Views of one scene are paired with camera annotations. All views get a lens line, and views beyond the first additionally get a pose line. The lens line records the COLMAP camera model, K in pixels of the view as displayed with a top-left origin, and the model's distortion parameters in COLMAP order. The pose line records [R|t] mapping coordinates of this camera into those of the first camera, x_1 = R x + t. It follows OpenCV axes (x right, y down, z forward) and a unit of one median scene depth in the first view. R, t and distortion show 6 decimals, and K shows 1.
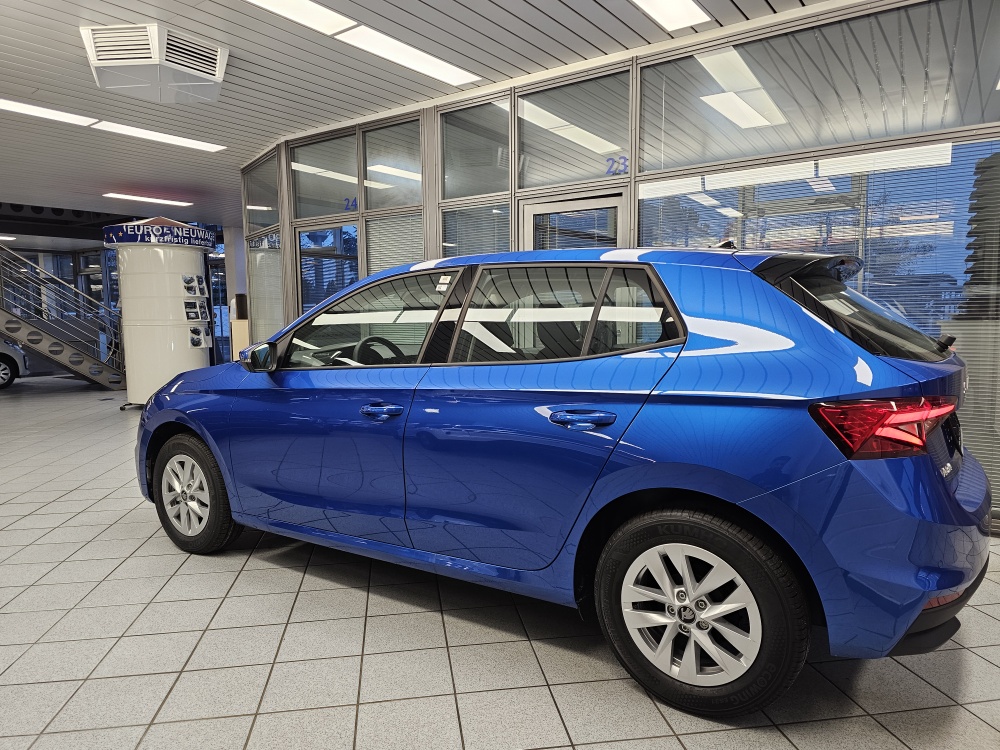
lens RADIAL K [[653.1, 0, 497.8], [0, 653.1, 379.7], [0, 0, 1]] dist [0.004297, -0.020797]
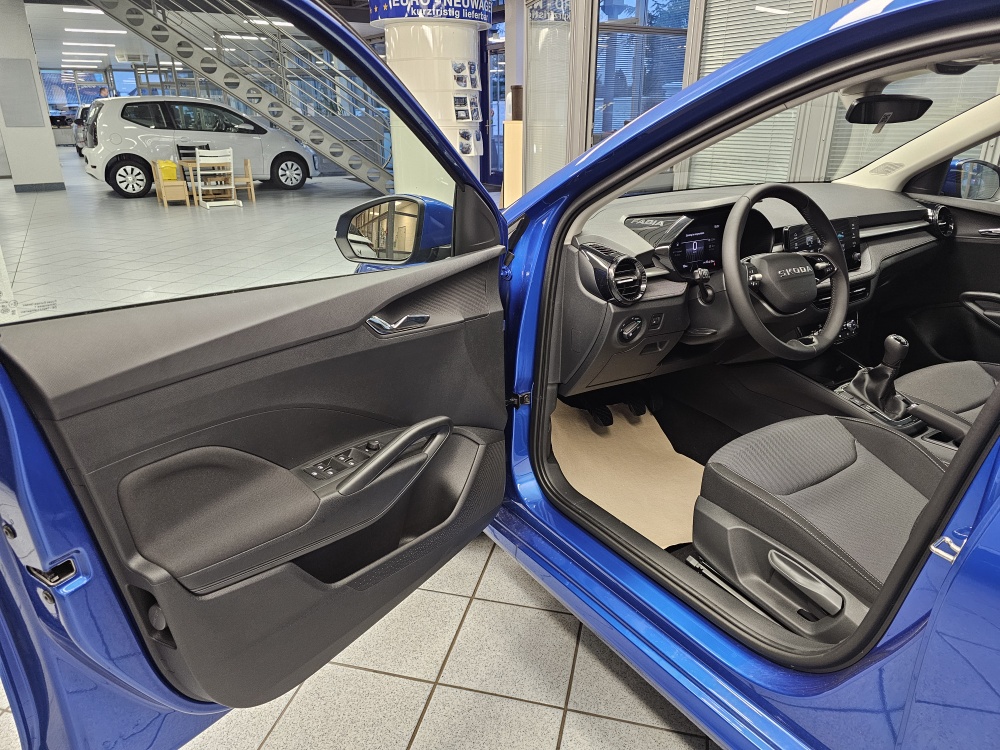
lens RADIAL K [[653.1, 0, 497.8], [0, 653.1, 379.7], [0, 0, 1]] dist [0.004297, -0.020797]
pose [[0.918912, 0.154623, -0.362894, -0.074576], [-0.044502, 0.954735, 0.294110, -0.023073], [0.391944, -0.254112, 0.884199, 0.201466]]
